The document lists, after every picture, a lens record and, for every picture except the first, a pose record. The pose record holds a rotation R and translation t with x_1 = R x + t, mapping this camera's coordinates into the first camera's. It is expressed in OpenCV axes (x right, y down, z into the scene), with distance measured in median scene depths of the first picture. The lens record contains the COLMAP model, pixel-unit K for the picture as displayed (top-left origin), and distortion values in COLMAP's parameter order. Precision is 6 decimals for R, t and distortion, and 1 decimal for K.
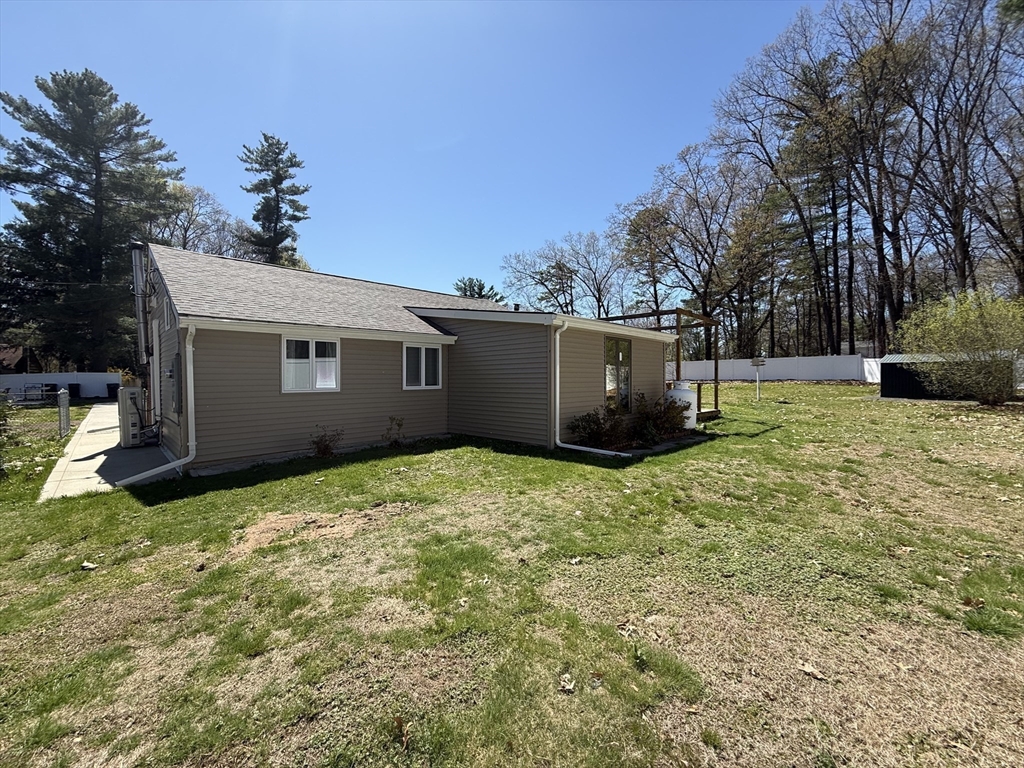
lens RADIAL K [[407.4, 0, 507.2], [0, 407.4, 378.8], [0, 0, 1]] dist [0.001068, 0.000187]
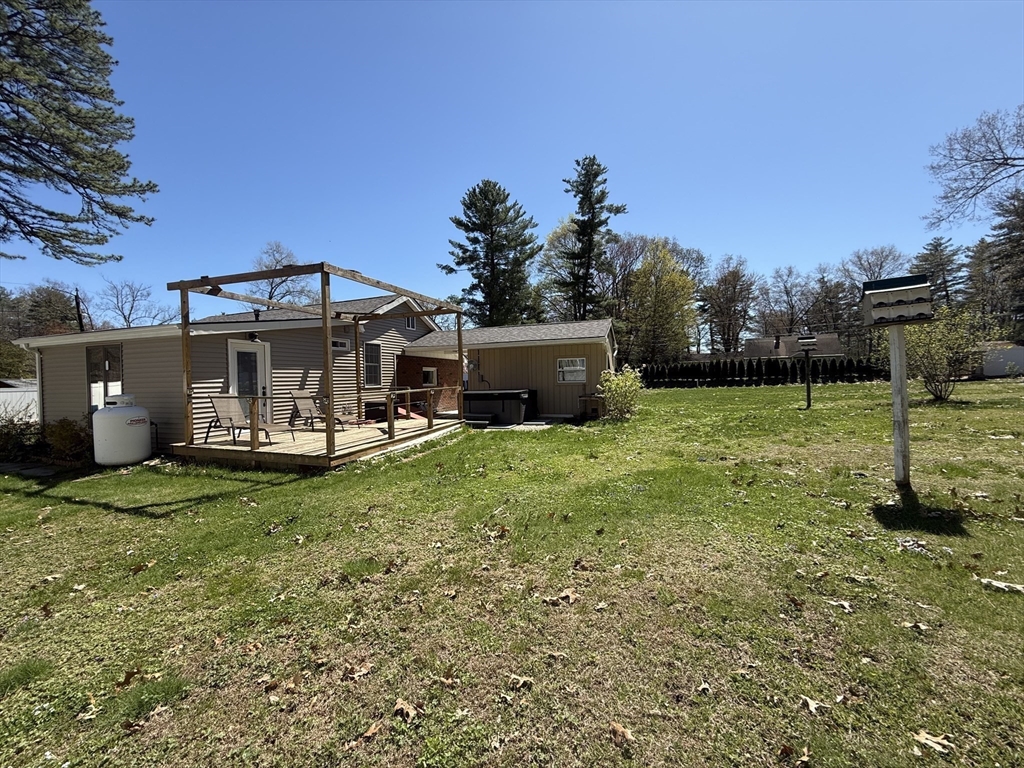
lens RADIAL K [[407.4, 0, 507.2], [0, 407.4, 378.8], [0, 0, 1]] dist [0.001068, 0.000187]
pose [[0.400706, 0.001637, -0.916205, 0.303574], [0.015496, 0.999843, 0.008564, -0.000651], [0.916076, -0.017629, 0.400618, 0.279180]]
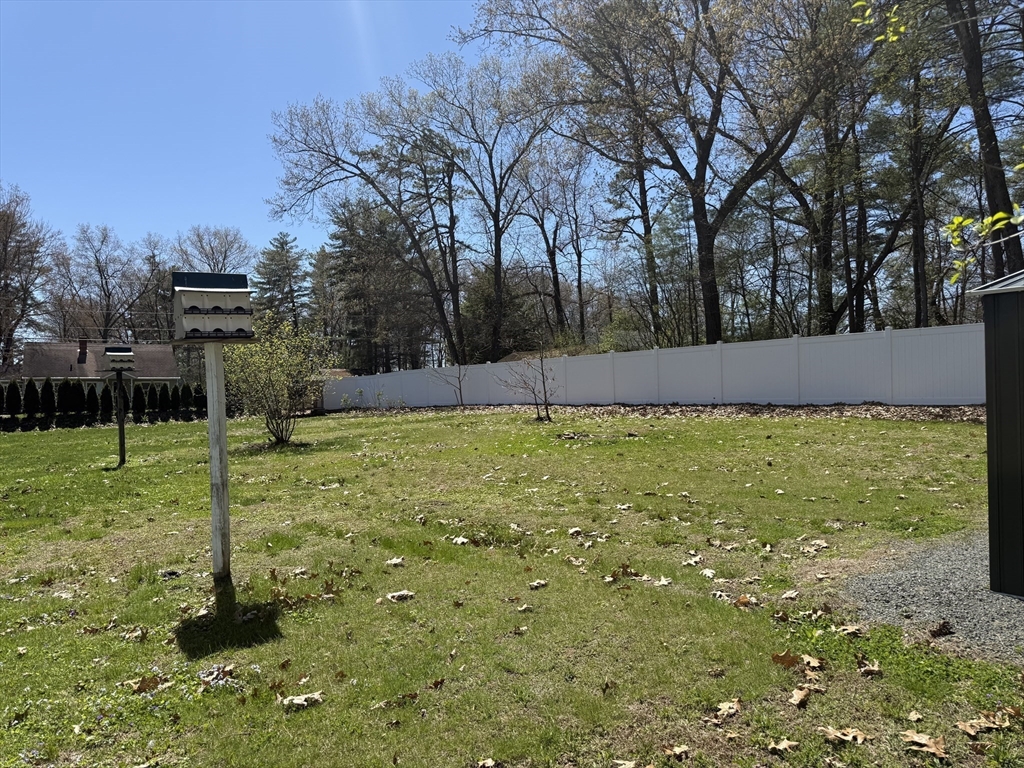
lens RADIAL K [[715.1, 0, 512.0], [0, 715.1, 384.0], [0, 0, 1]] dist [0.072166, -0.090929]
pose [[0.998934, -0.008853, -0.045295, 0.304924], [0.008008, 0.999791, -0.018814, -0.001962], [0.045453, 0.018431, 0.998796, 0.289586]]
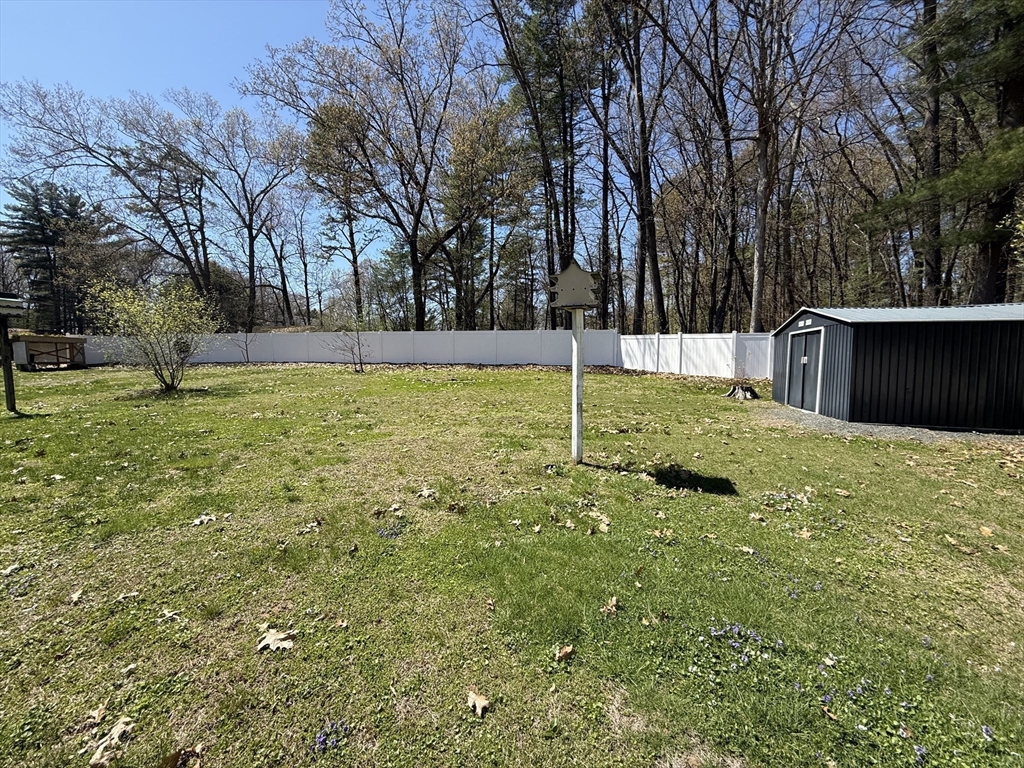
lens RADIAL K [[407.4, 0, 507.2], [0, 407.4, 378.8], [0, 0, 1]] dist [0.001068, 0.000187]
pose [[0.798648, -0.010180, 0.601713, 0.185263], [-0.014931, 0.999214, 0.036724, 0.001396], [-0.601614, -0.038314, 0.797868, 0.333063]]
